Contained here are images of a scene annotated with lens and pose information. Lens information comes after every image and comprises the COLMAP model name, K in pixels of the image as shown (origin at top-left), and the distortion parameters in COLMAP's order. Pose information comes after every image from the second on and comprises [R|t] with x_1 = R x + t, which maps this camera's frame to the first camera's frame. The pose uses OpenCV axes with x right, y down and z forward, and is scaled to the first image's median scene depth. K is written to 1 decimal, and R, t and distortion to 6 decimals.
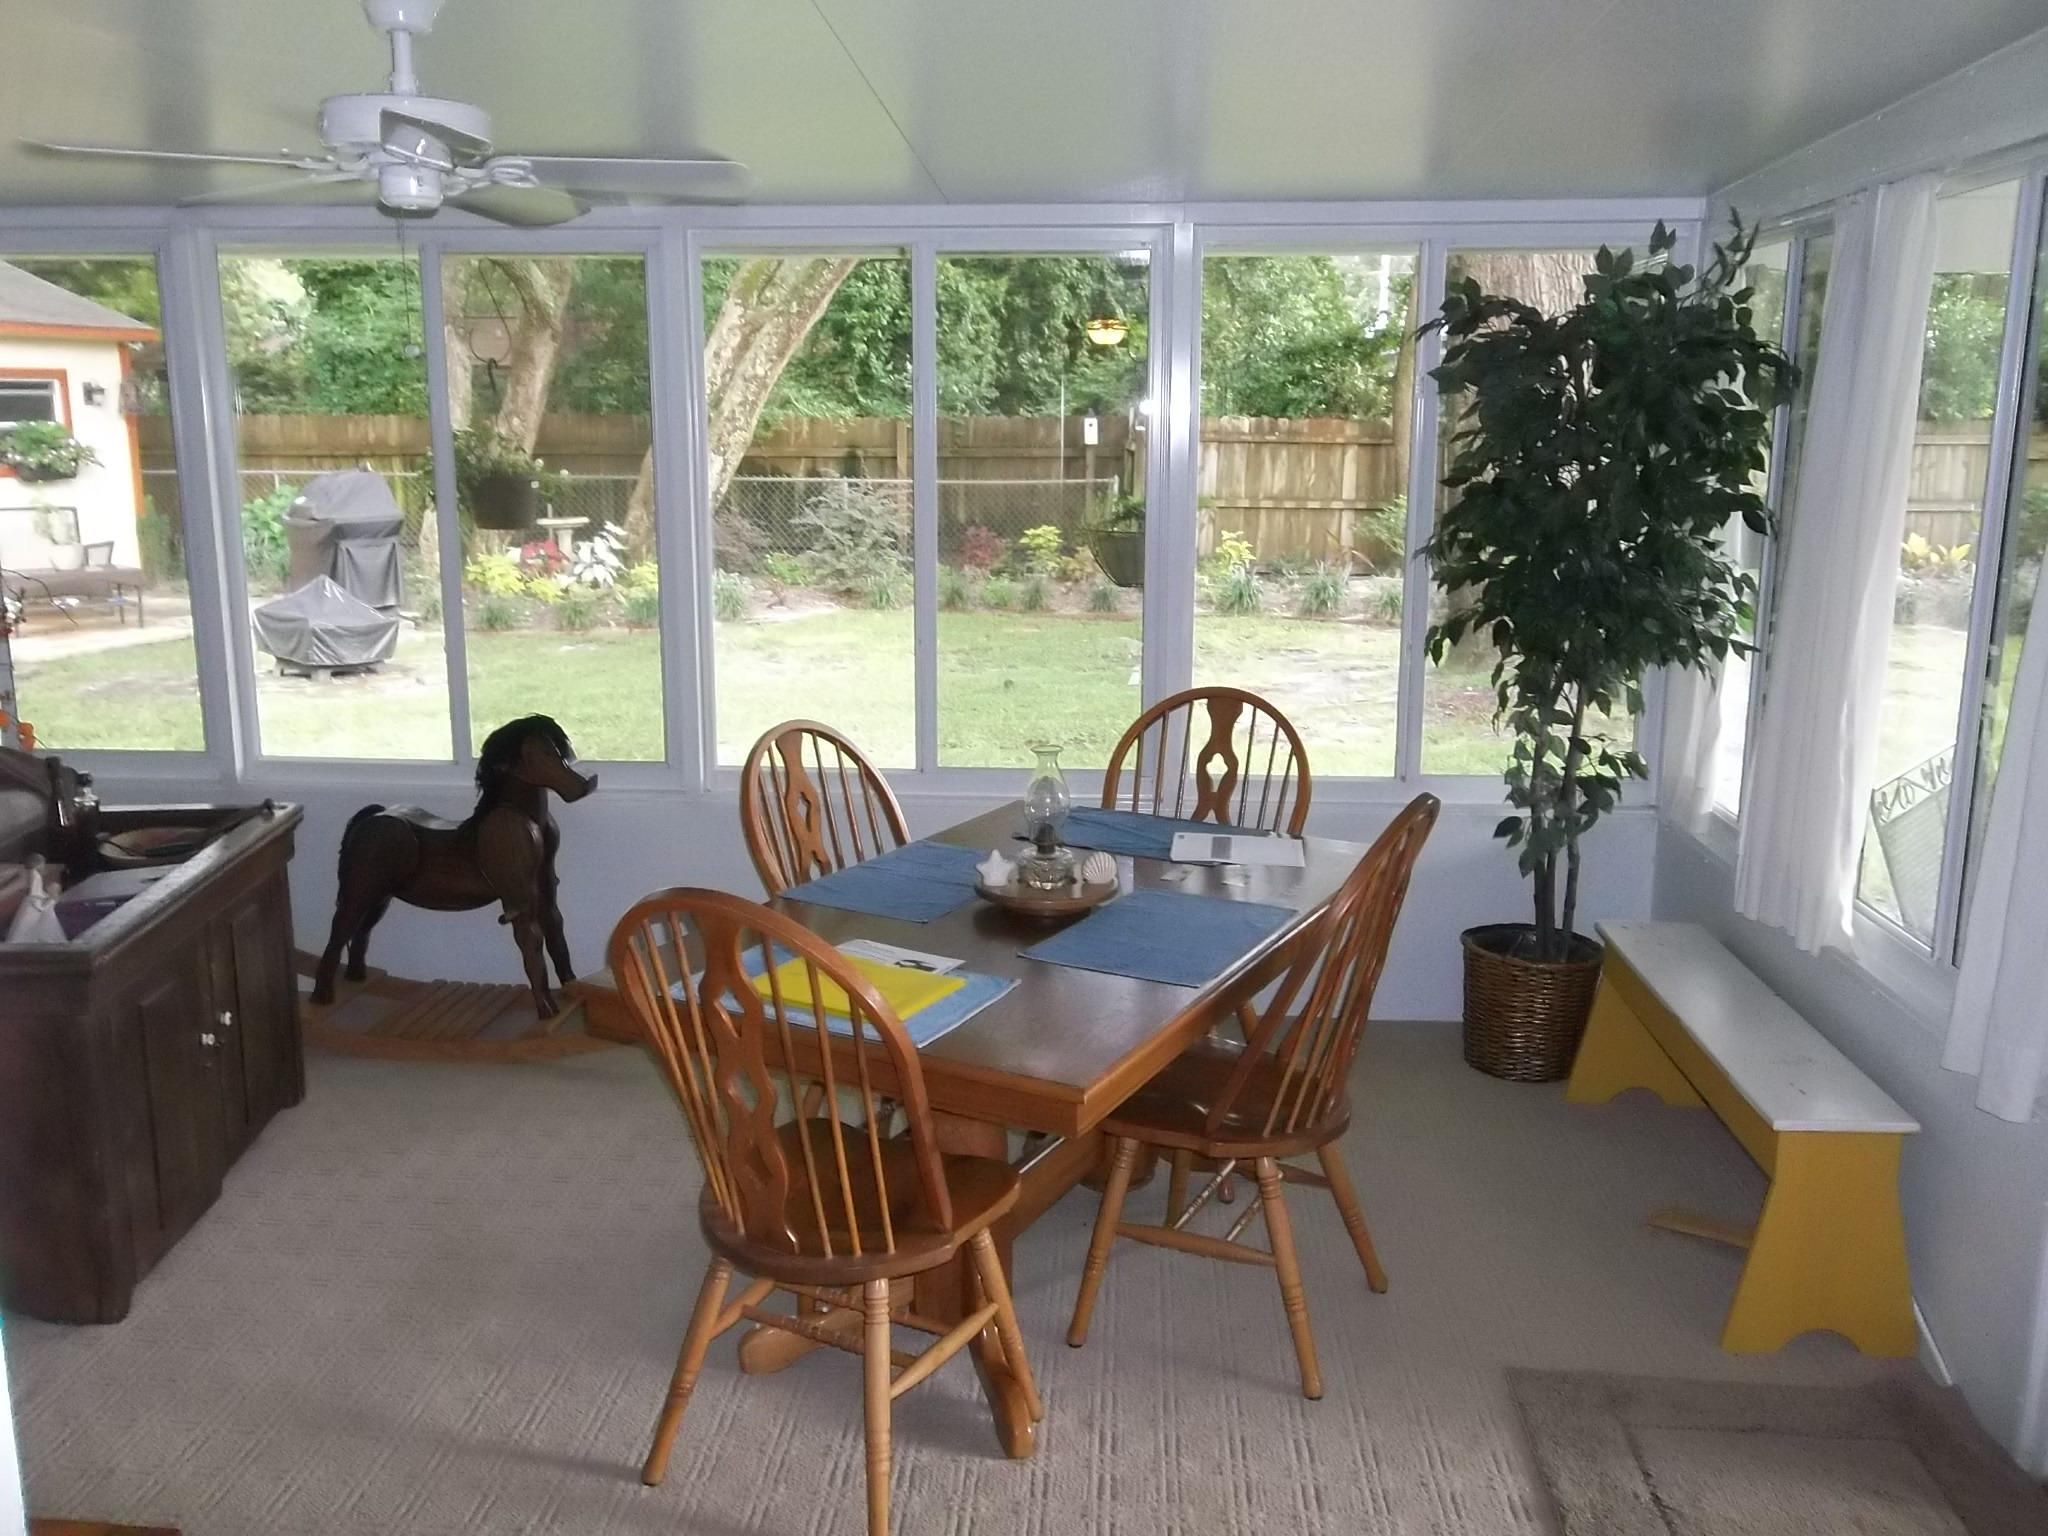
lens RADIAL K [[1671.3, 0, 1029.2], [0, 1671.3, 775.7], [0, 0, 1]] dist [0.013783, -0.024718]
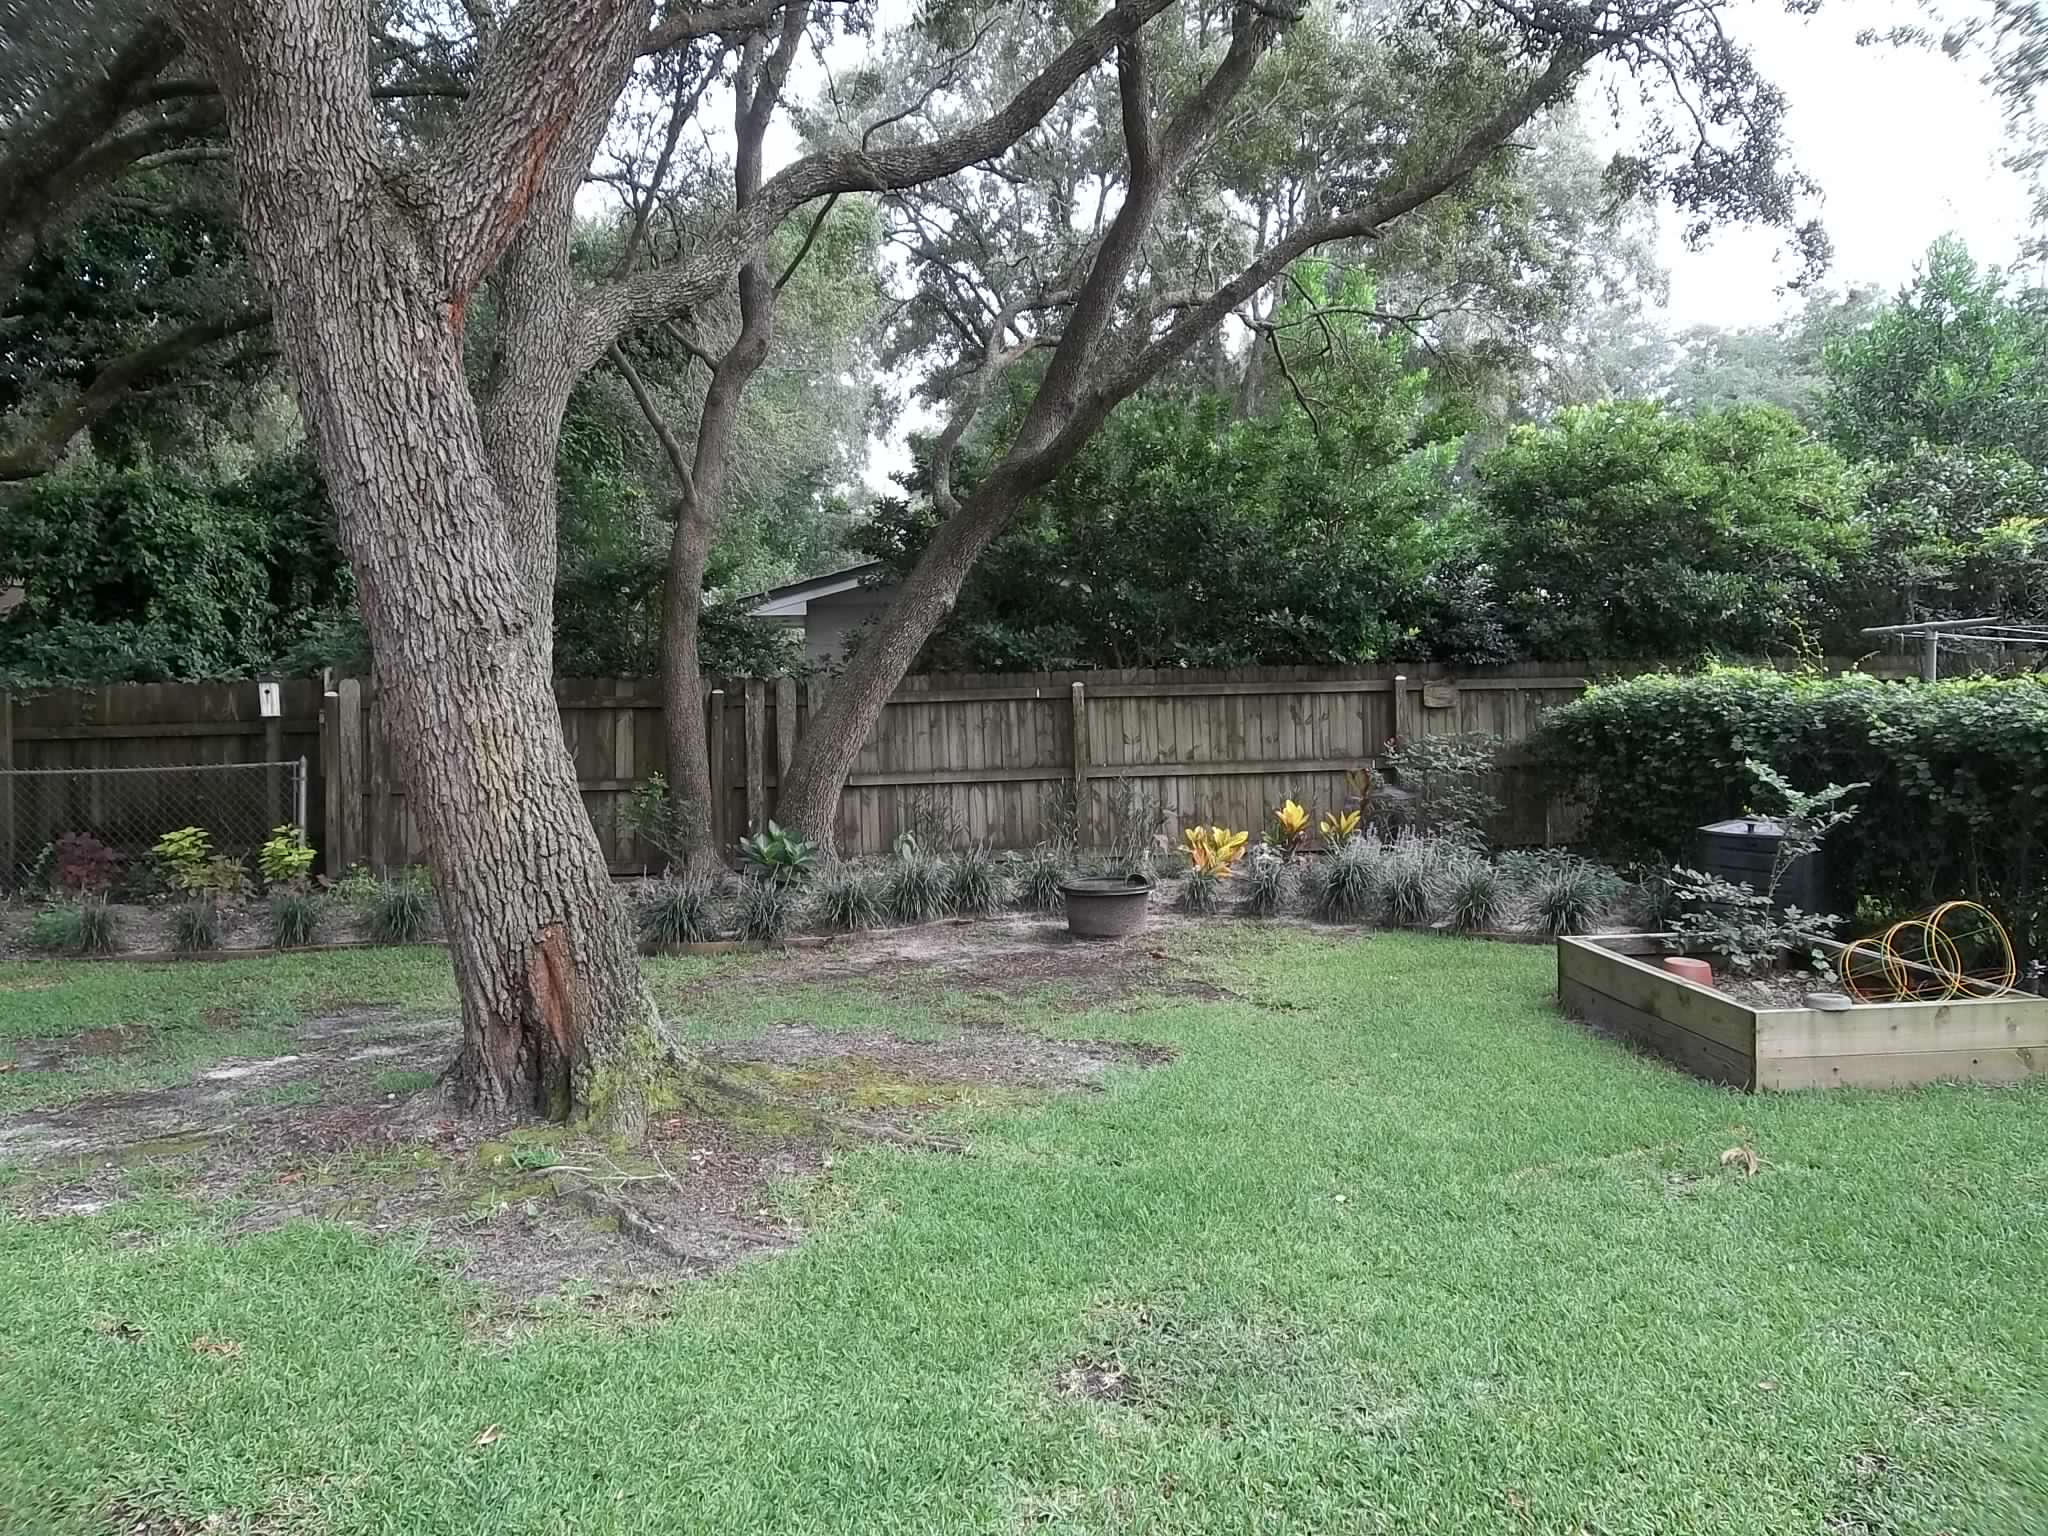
lens RADIAL K [[1671.3, 0, 1029.2], [0, 1671.3, 775.7], [0, 0, 1]] dist [0.013783, -0.024718]
pose [[0.981929, -0.031534, 0.186603, 0.231191], [0.060878, 0.986244, -0.153679, -0.035598], [-0.179190, 0.162262, 0.970341, 0.212442]]
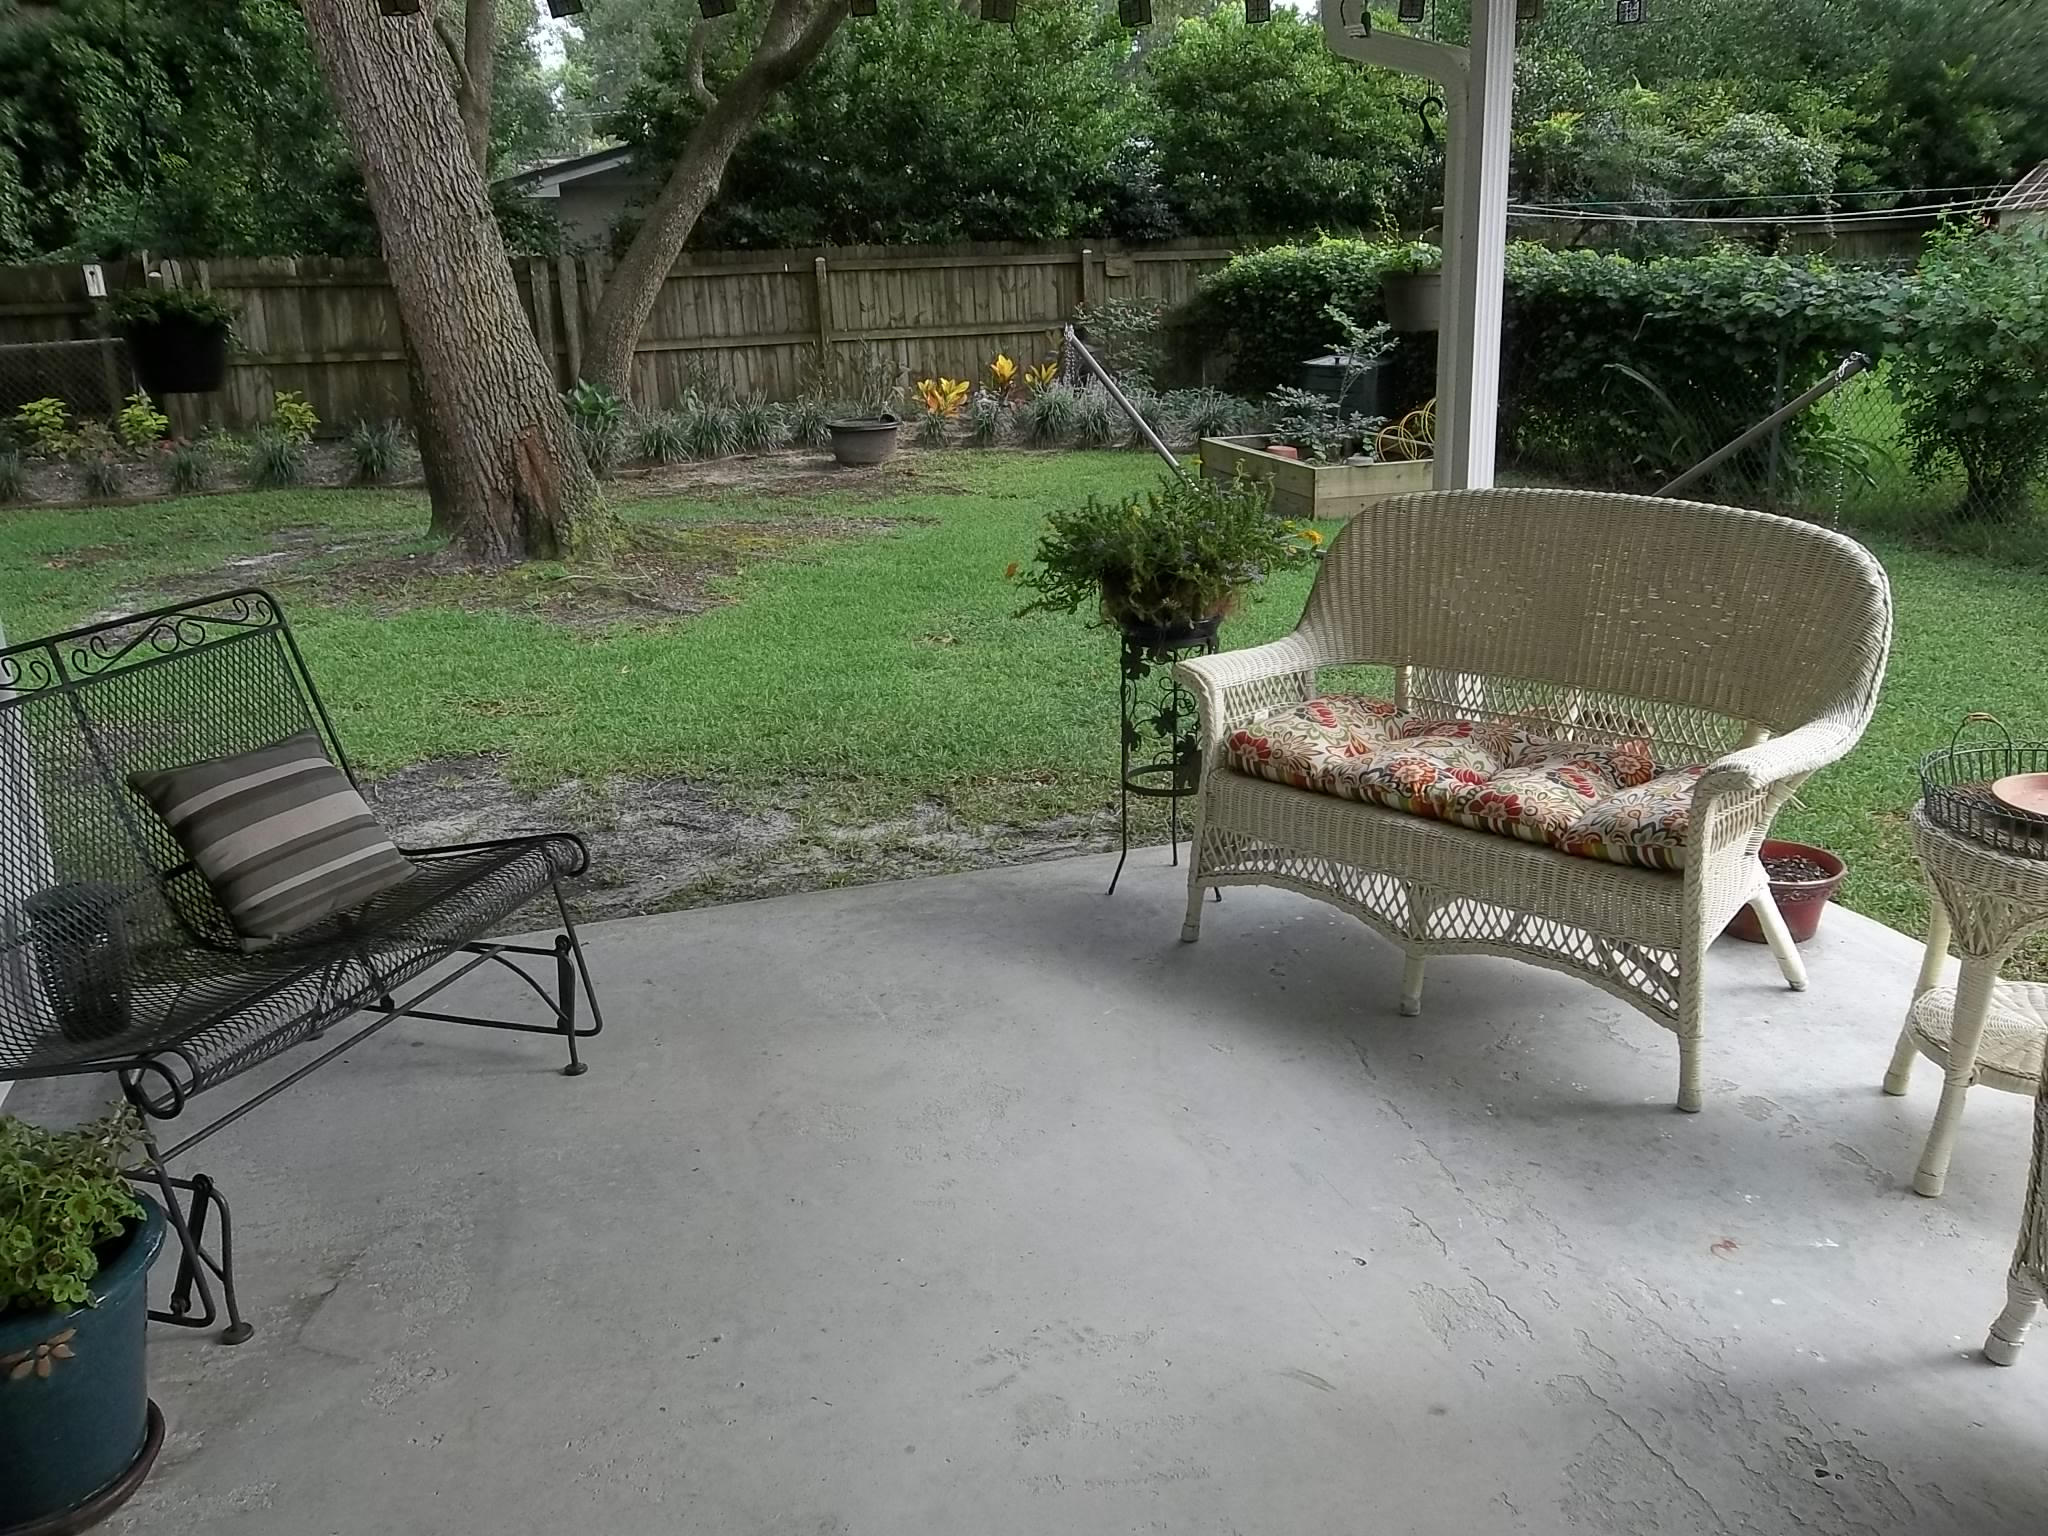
lens RADIAL K [[1671.3, 0, 1029.2], [0, 1671.3, 775.7], [0, 0, 1]] dist [0.013783, -0.024718]
pose [[0.929100, -0.137358, 0.343375, 0.149855], [0.108796, 0.988899, 0.101205, 0.005298], [-0.353465, -0.056672, 0.933730, 0.037053]]
